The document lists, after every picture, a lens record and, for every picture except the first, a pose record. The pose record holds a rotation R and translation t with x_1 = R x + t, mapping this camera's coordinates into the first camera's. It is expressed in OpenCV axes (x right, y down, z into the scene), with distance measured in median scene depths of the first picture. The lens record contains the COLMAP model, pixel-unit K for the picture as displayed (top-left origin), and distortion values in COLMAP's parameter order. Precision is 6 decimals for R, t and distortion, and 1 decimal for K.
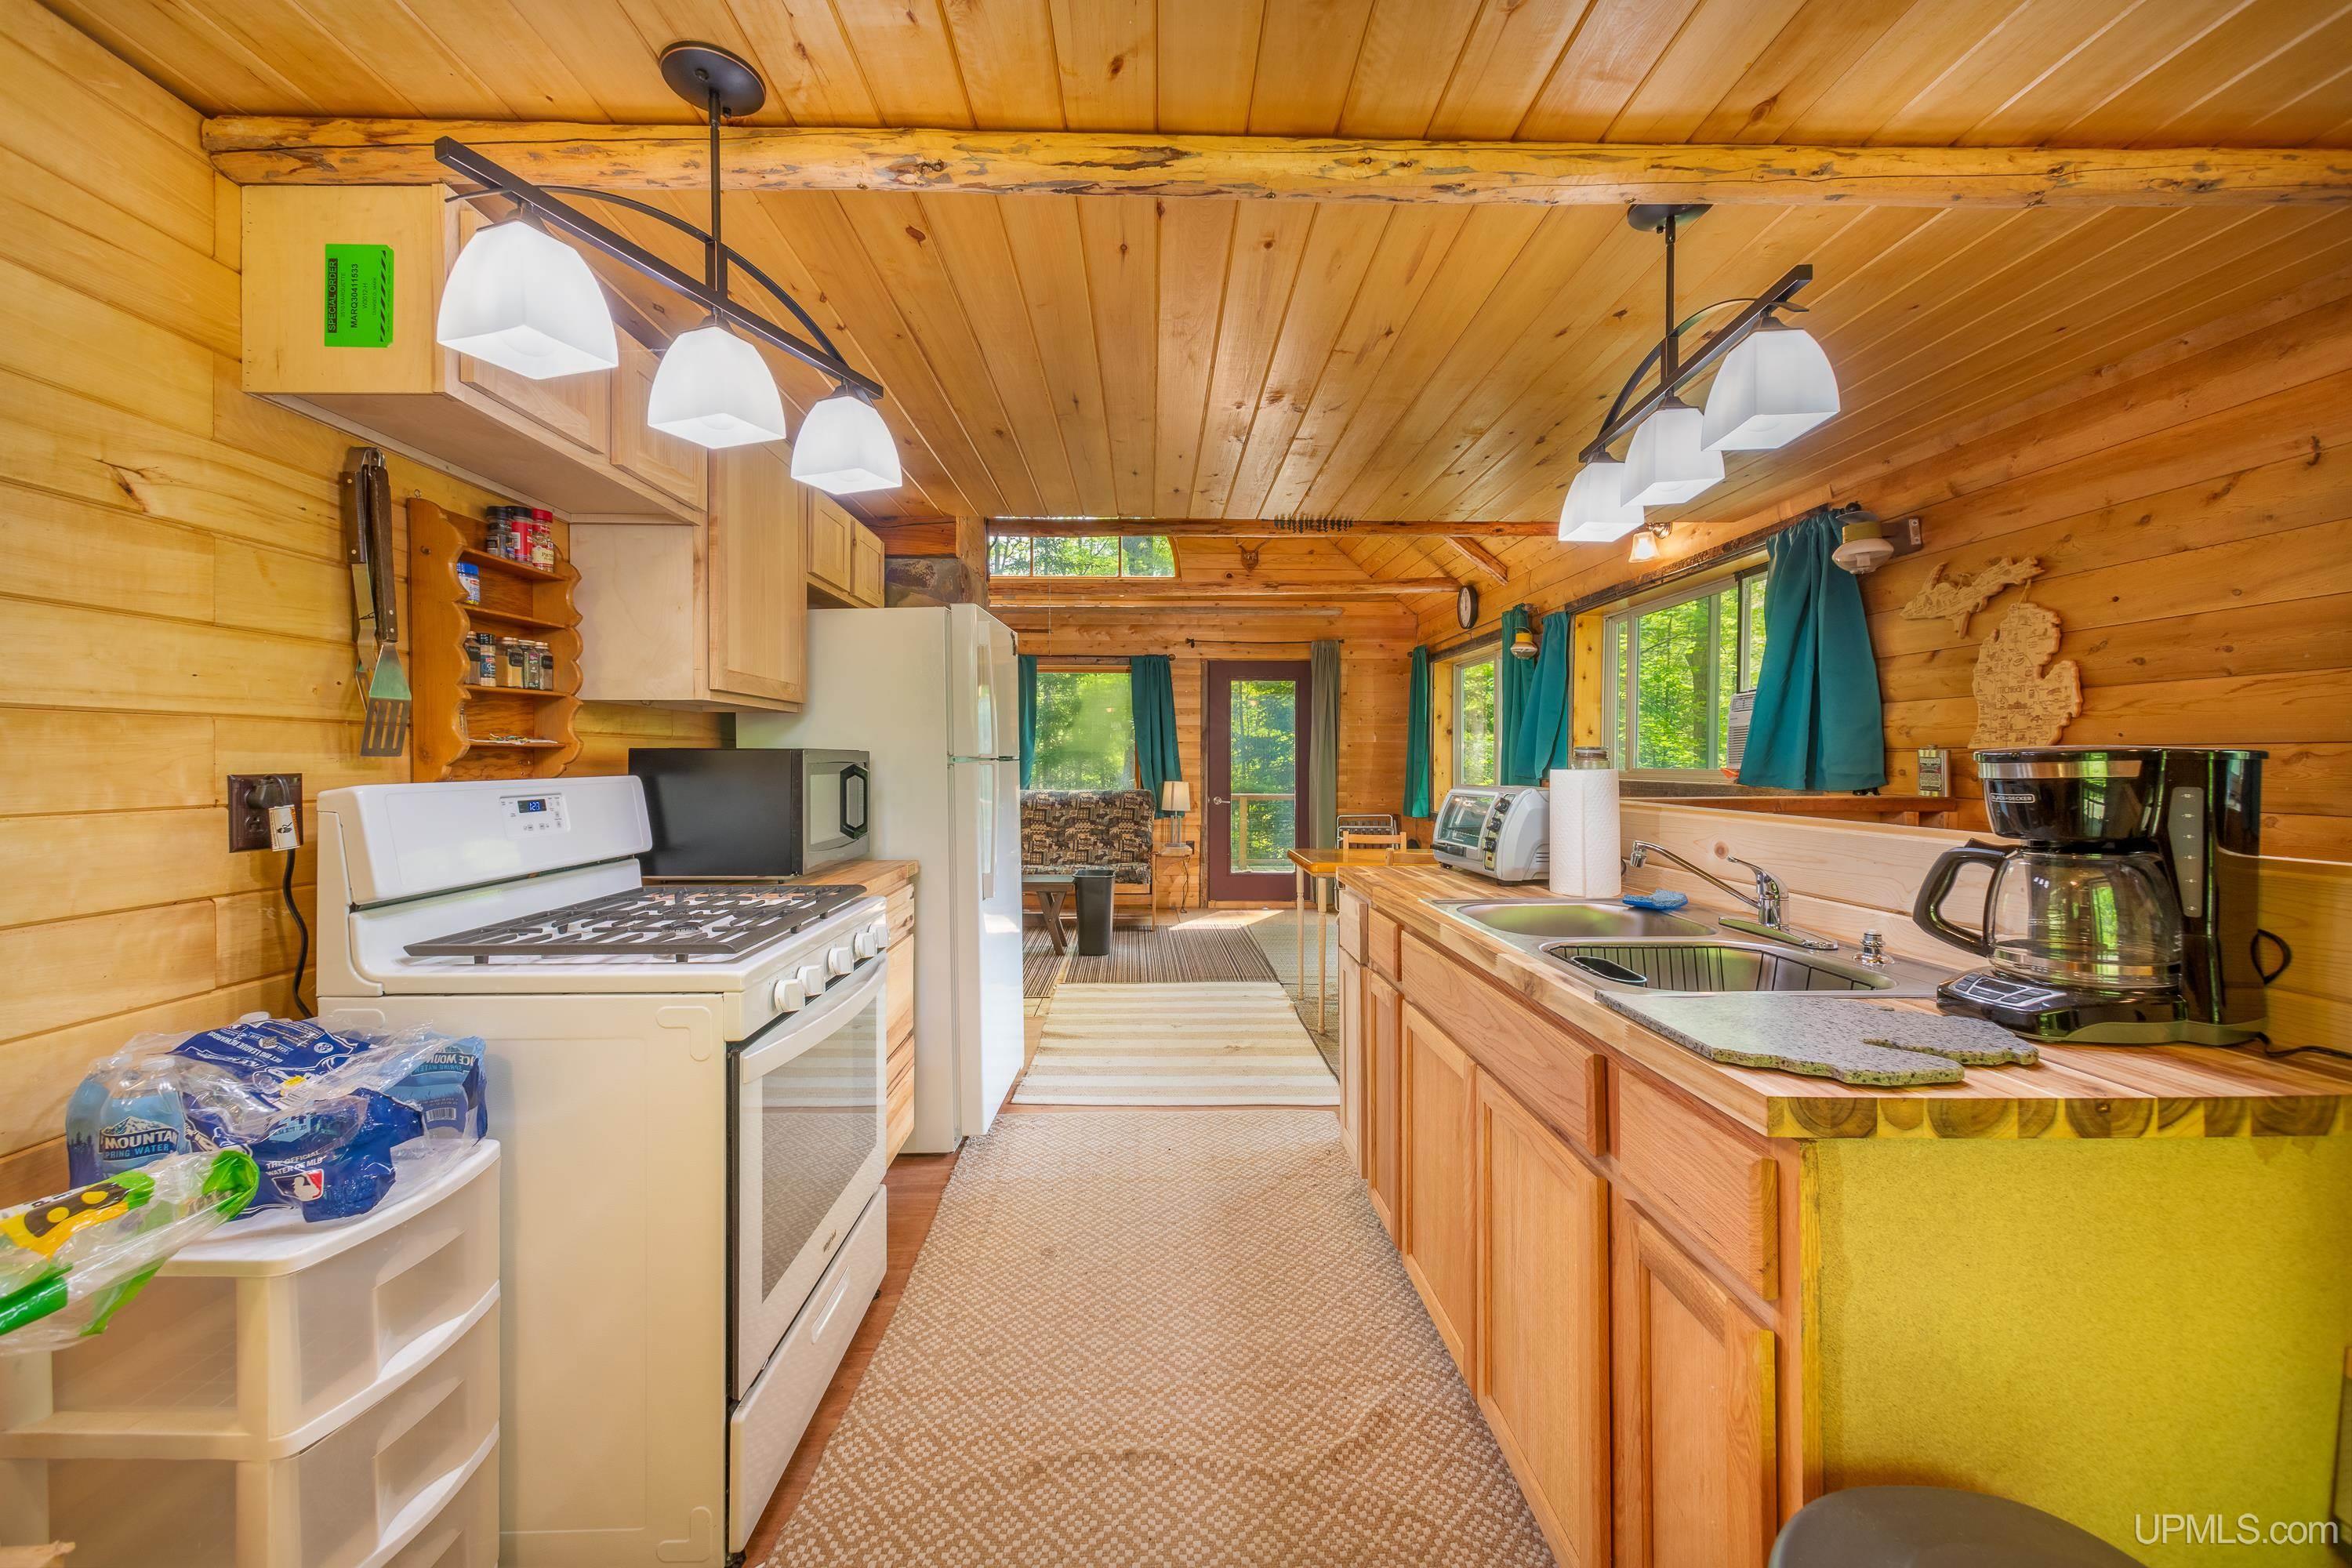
lens RADIAL K [[914.1, 0, 1172.6], [0, 914.1, 766.7], [0, 0, 1]] dist [0.010293, 0.000171]
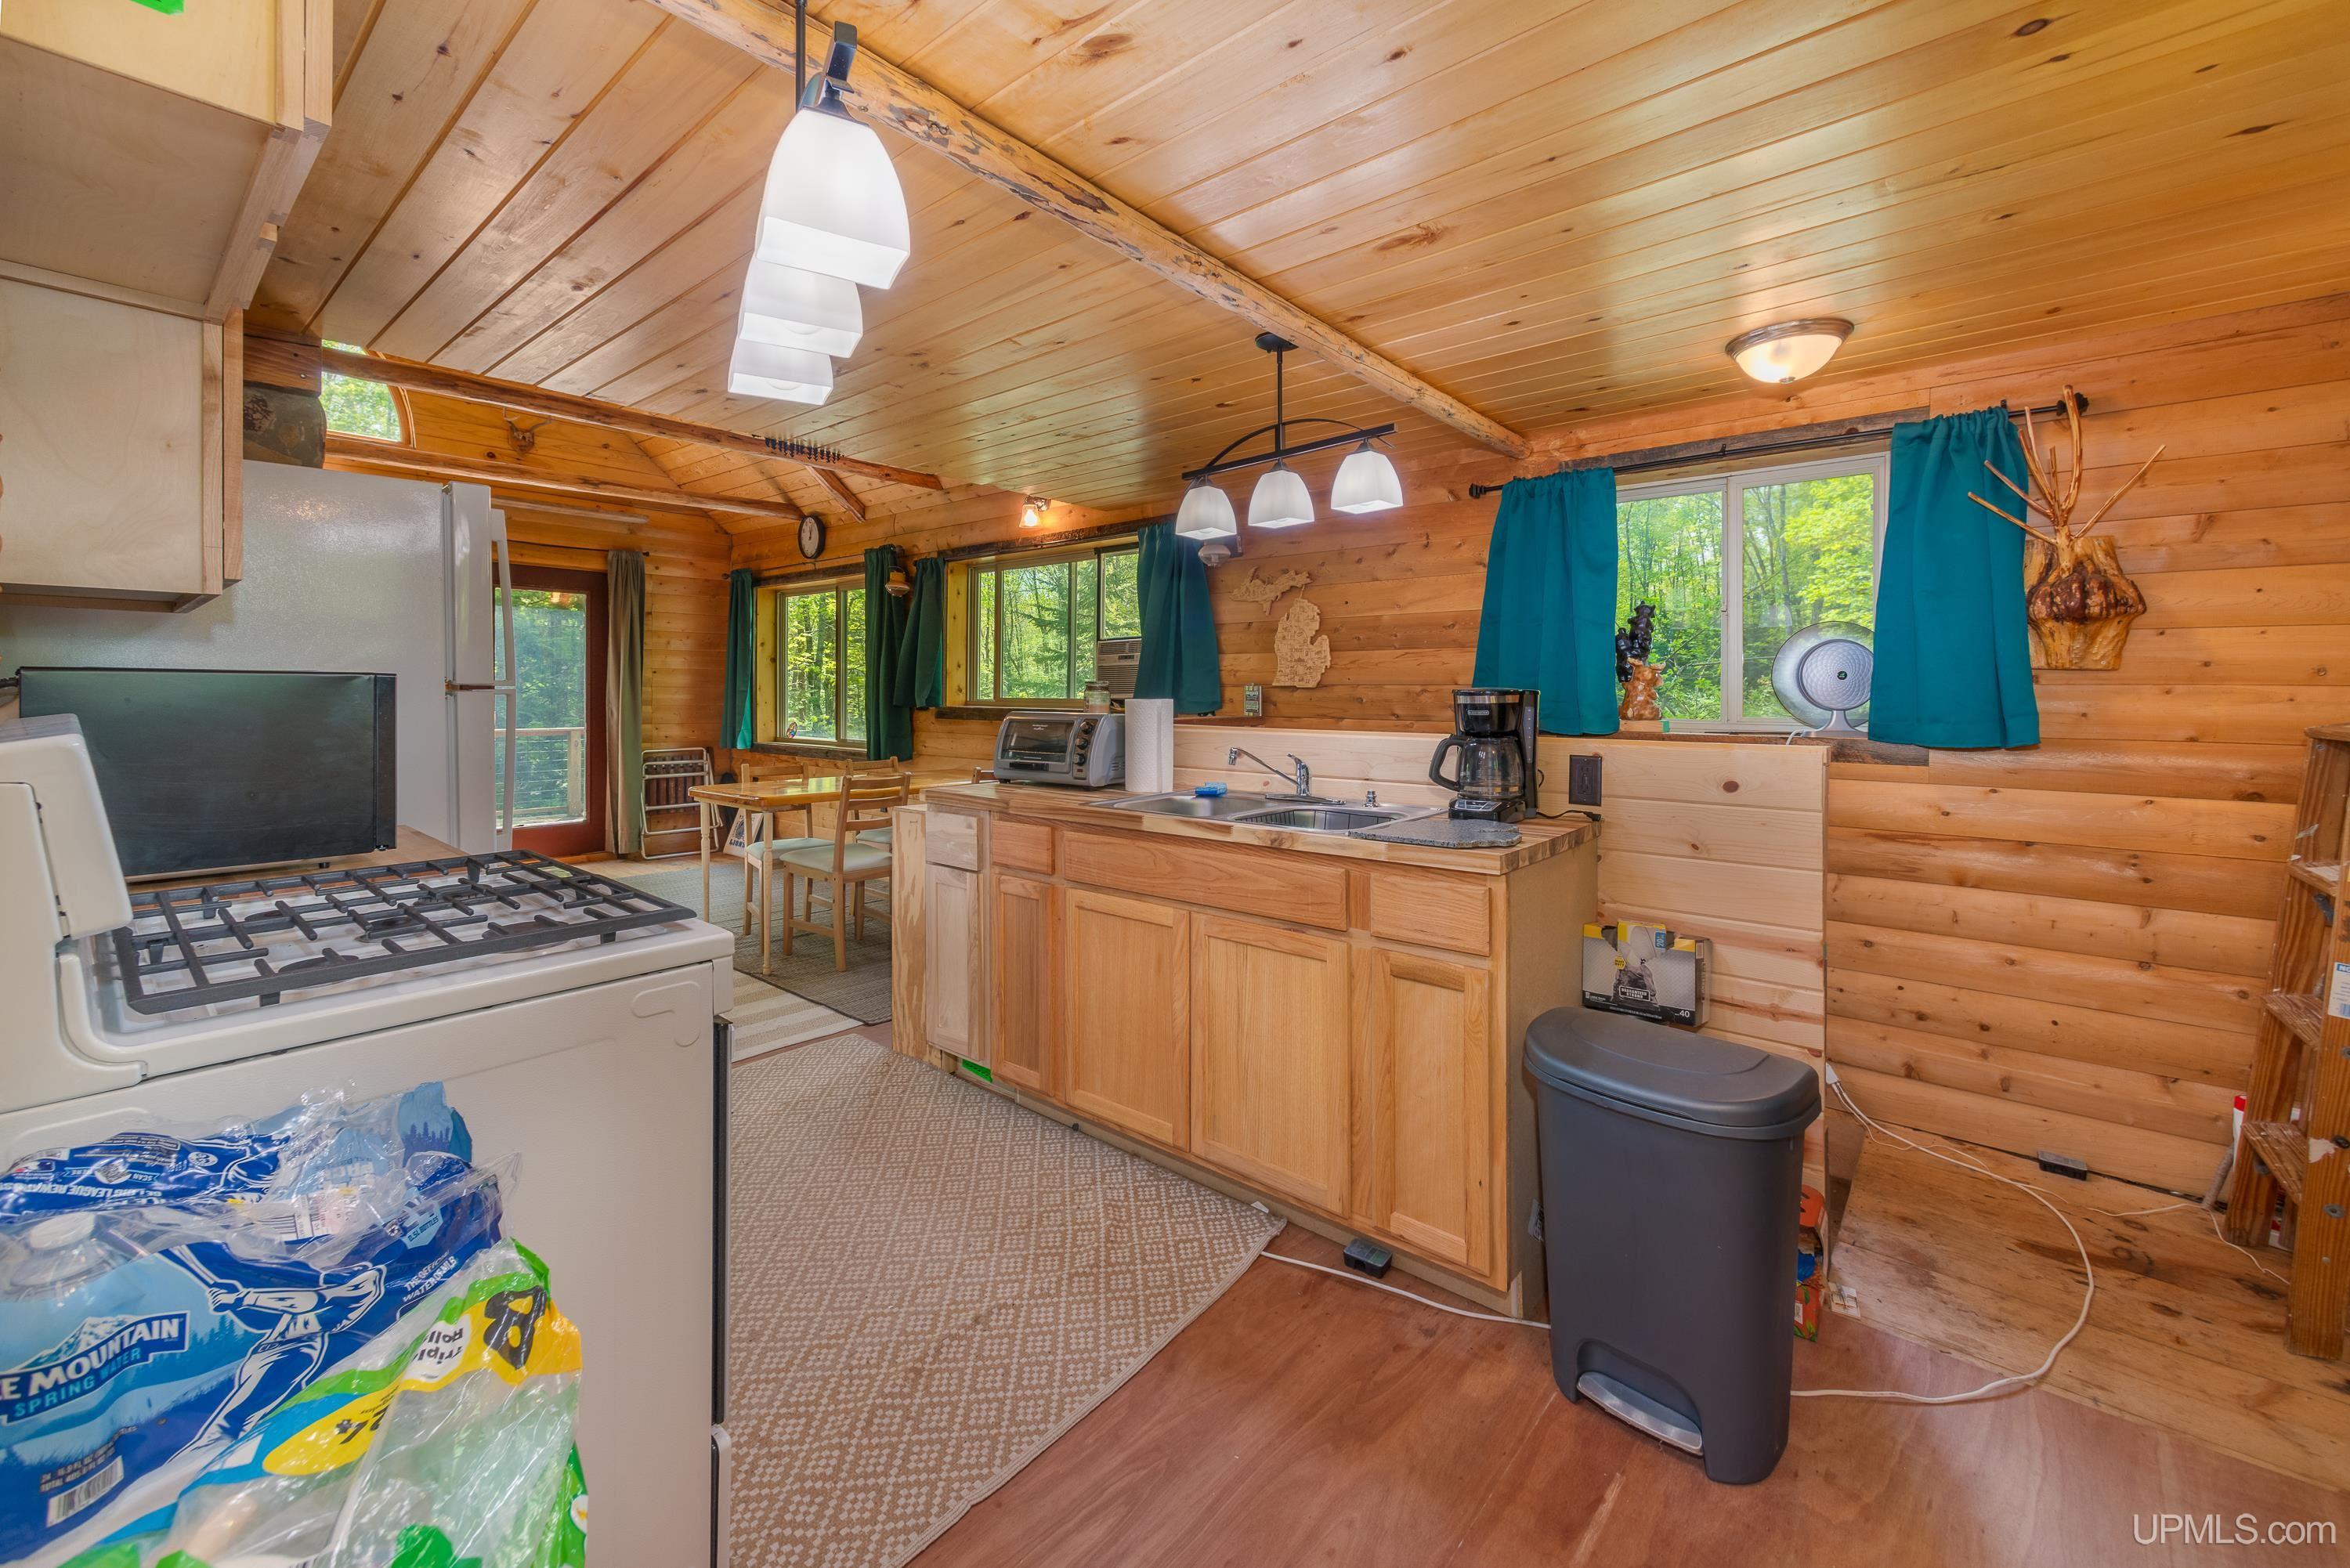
lens RADIAL K [[924.5, 0, 1186.4], [0, 924.5, 695.0], [0, 0, 1]] dist [0.007045, 0.000236]
pose [[0.662457, 0.000365, 0.749100, -0.274586], [-0.000643, 1.000000, 0.000081, -0.001810], [-0.749100, -0.000535, 0.662457, 0.027253]]
